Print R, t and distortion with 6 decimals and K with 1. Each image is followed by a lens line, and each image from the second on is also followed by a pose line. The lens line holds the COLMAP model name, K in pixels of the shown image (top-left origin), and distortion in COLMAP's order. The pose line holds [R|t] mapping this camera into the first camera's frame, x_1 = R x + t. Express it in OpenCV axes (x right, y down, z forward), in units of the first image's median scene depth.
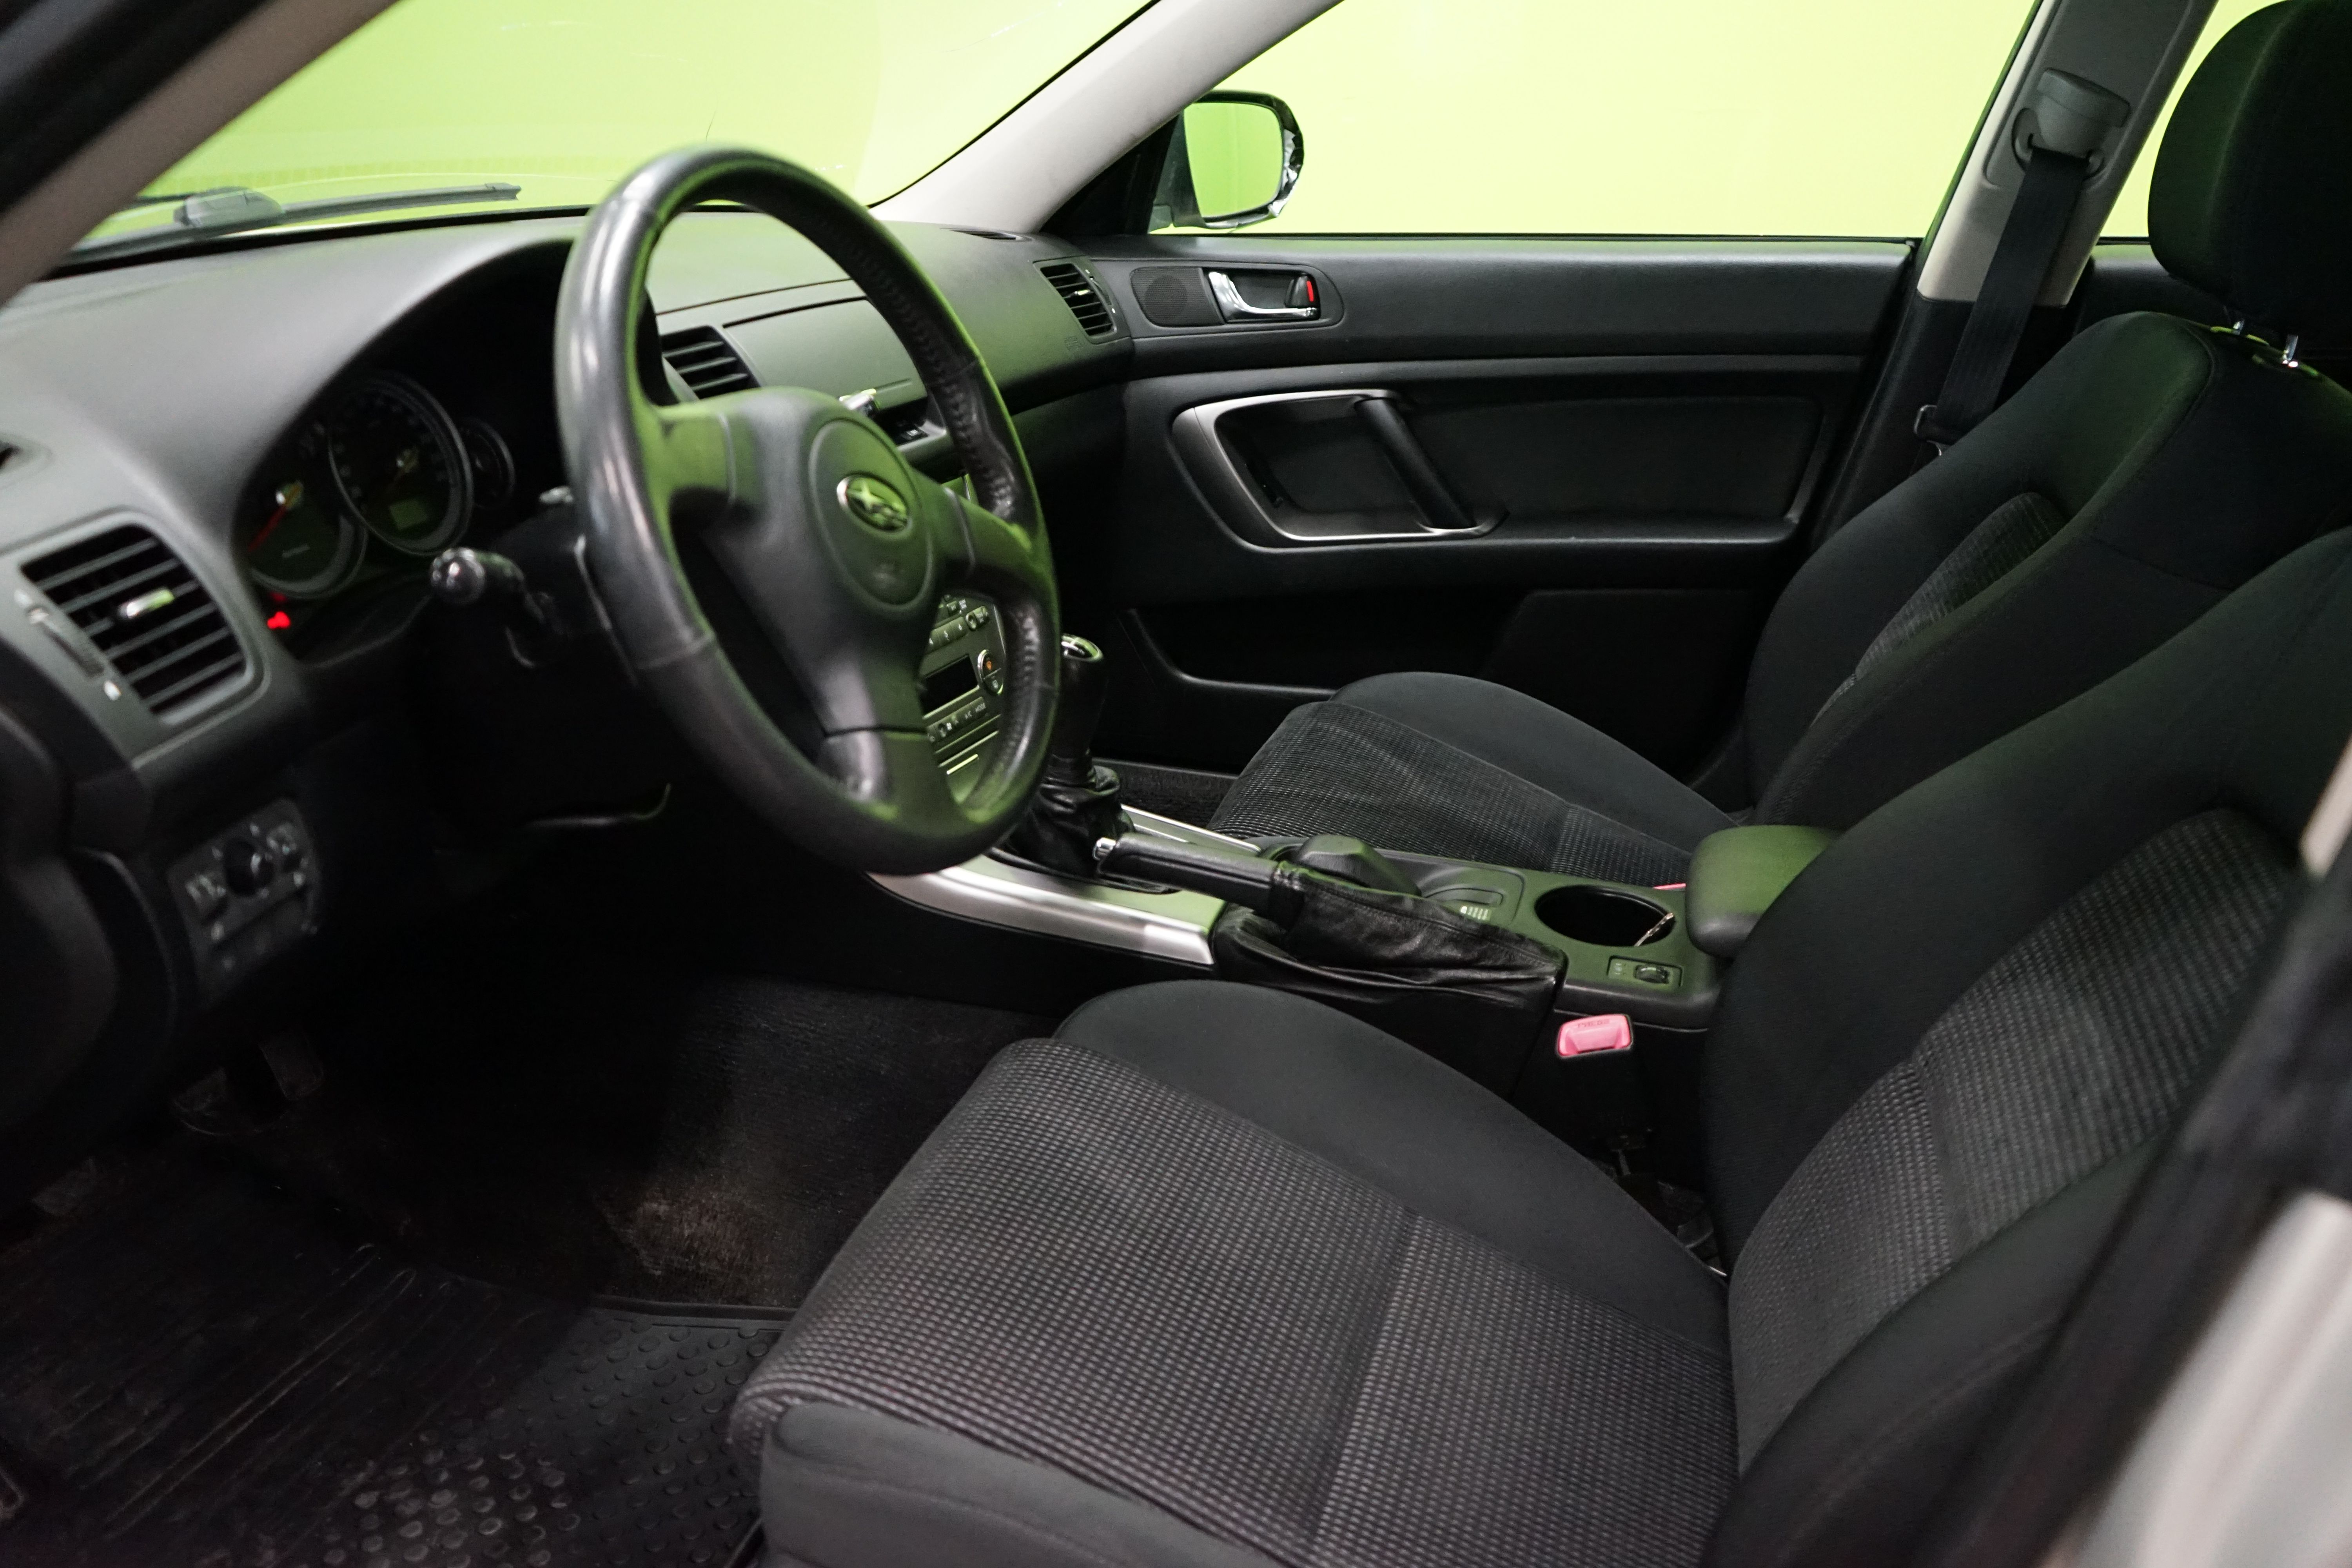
lens RADIAL K [[1784.4, 0, 1178.5], [0, 1784.4, 782.7], [0, 0, 1]] dist [-0.035153, -0.003632]
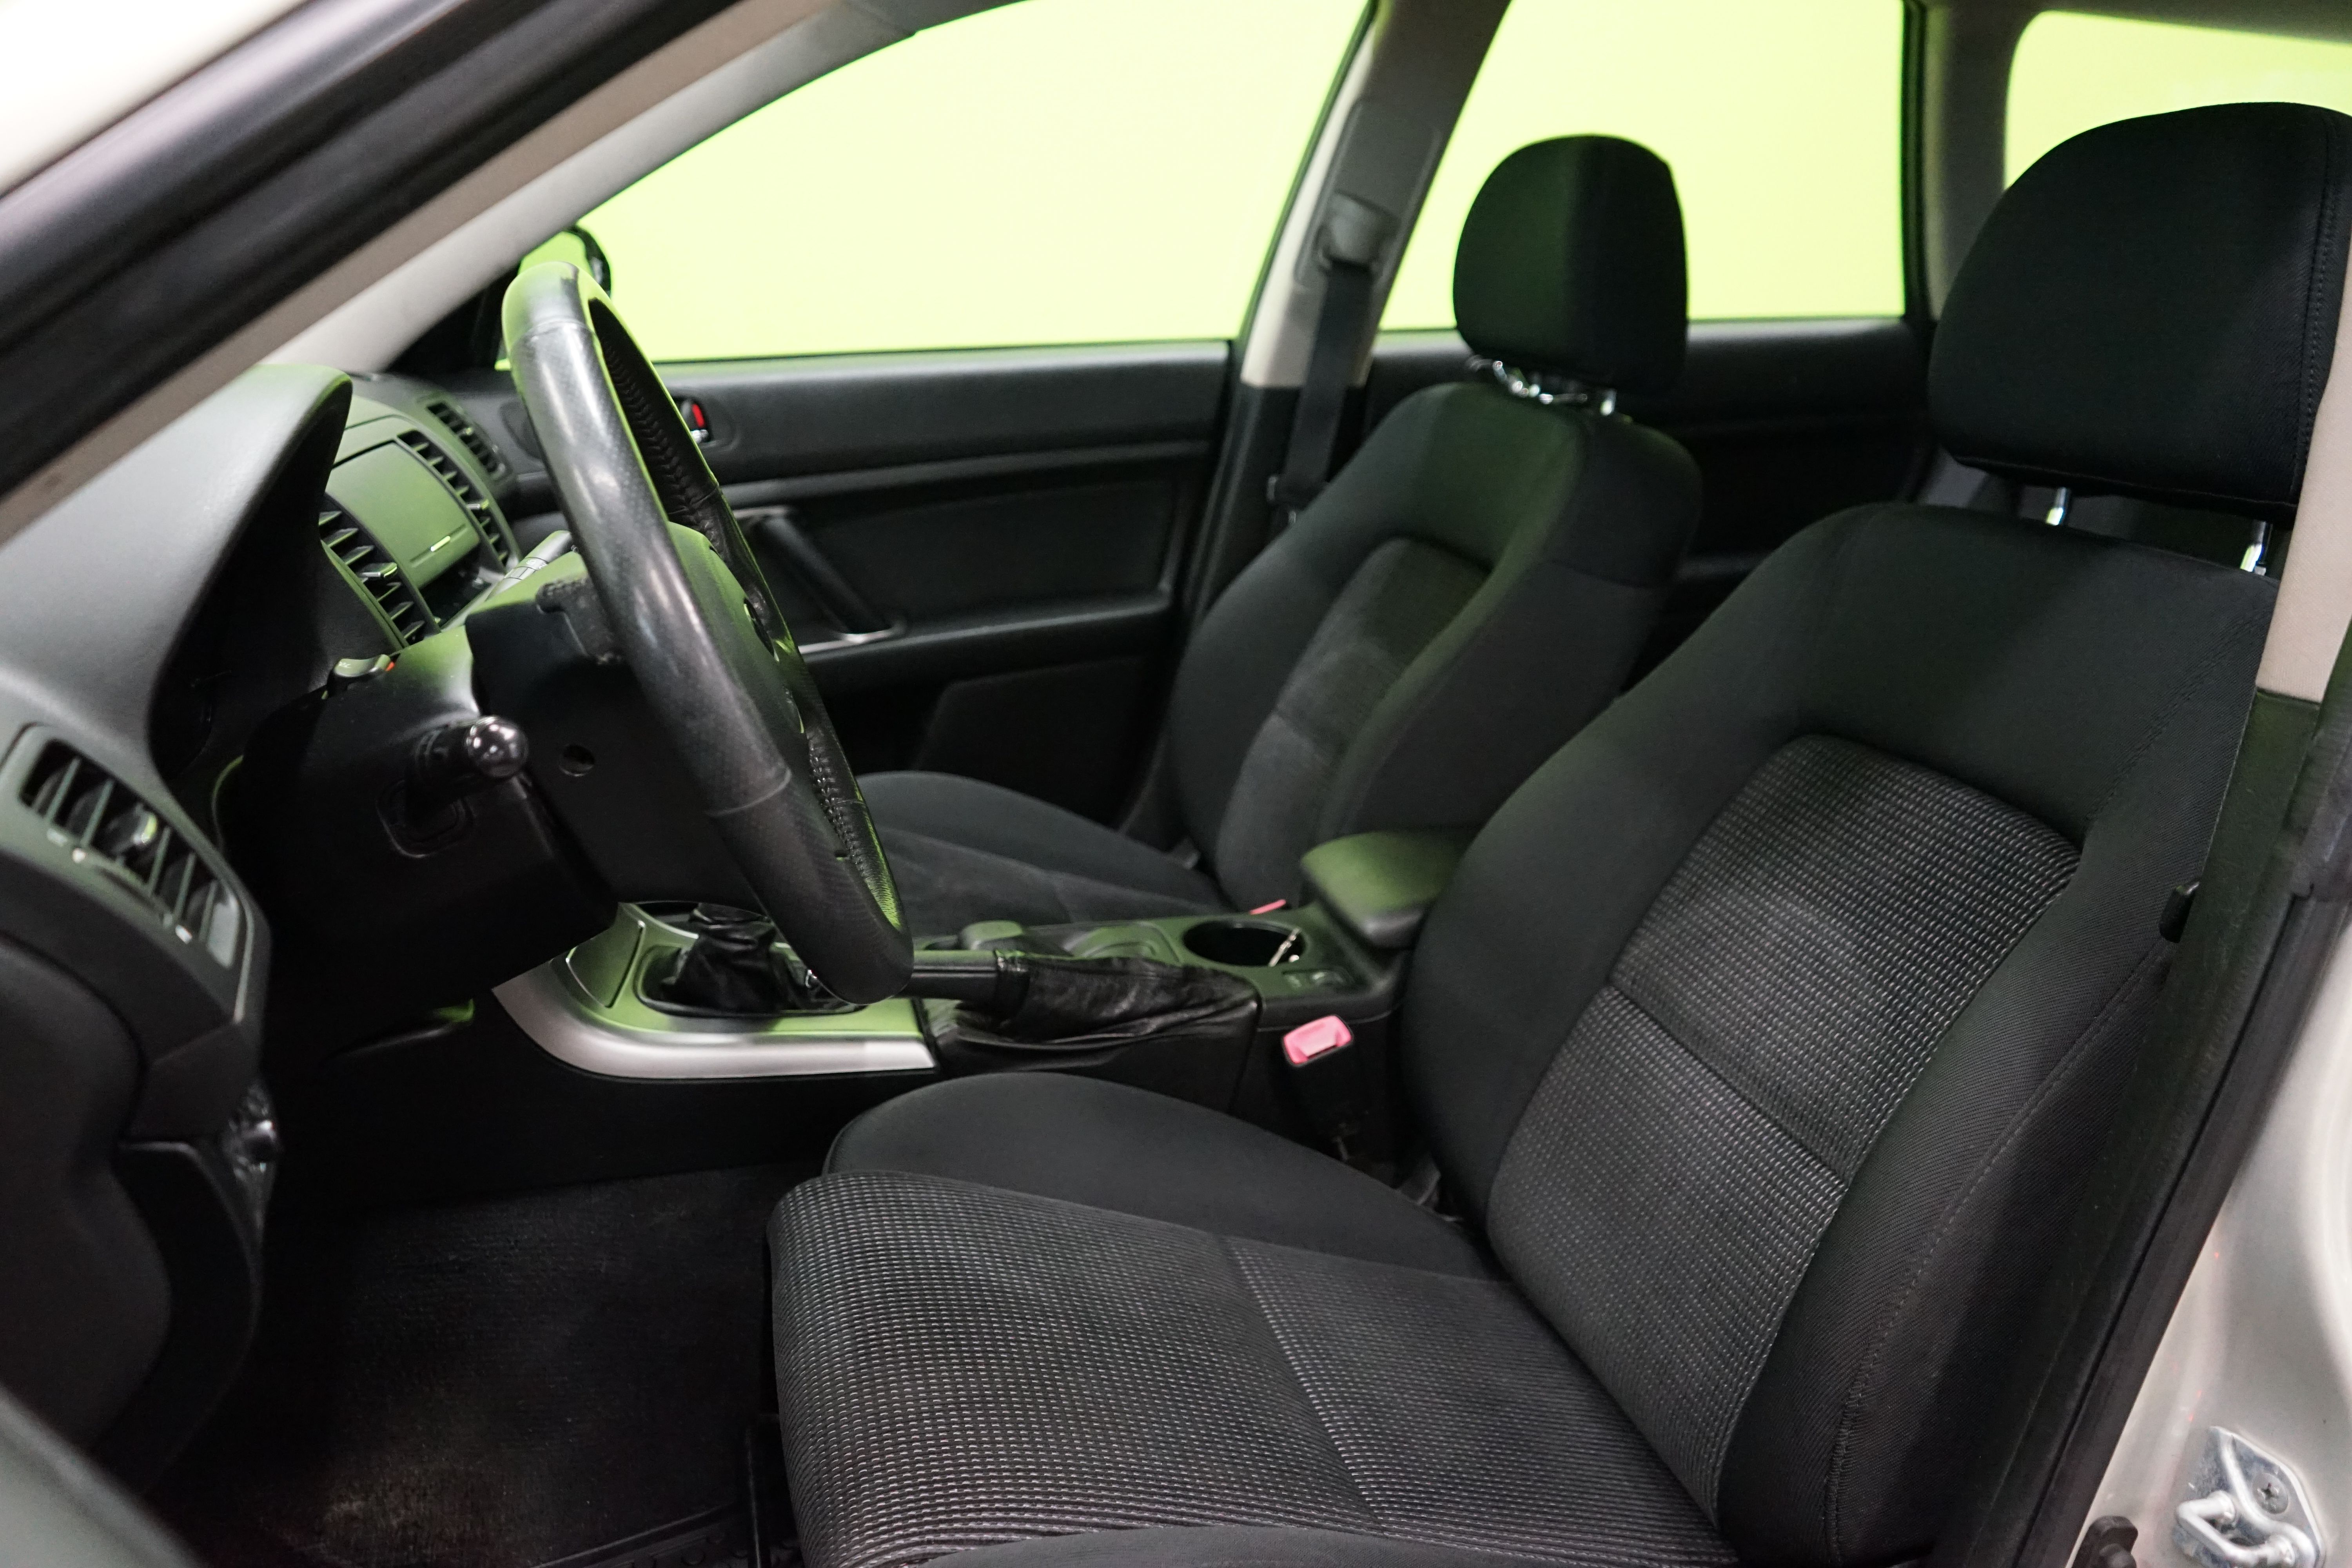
lens RADIAL K [[1784.4, 0, 1179.0], [0, 1784.4, 783.4], [0, 0, 1]] dist [-0.035153, -0.003632]
pose [[0.858339, -0.155925, 0.488816, -0.250590], [0.188006, 0.982023, -0.016880, -0.008974], [-0.477397, 0.106389, 0.872223, 0.034277]]
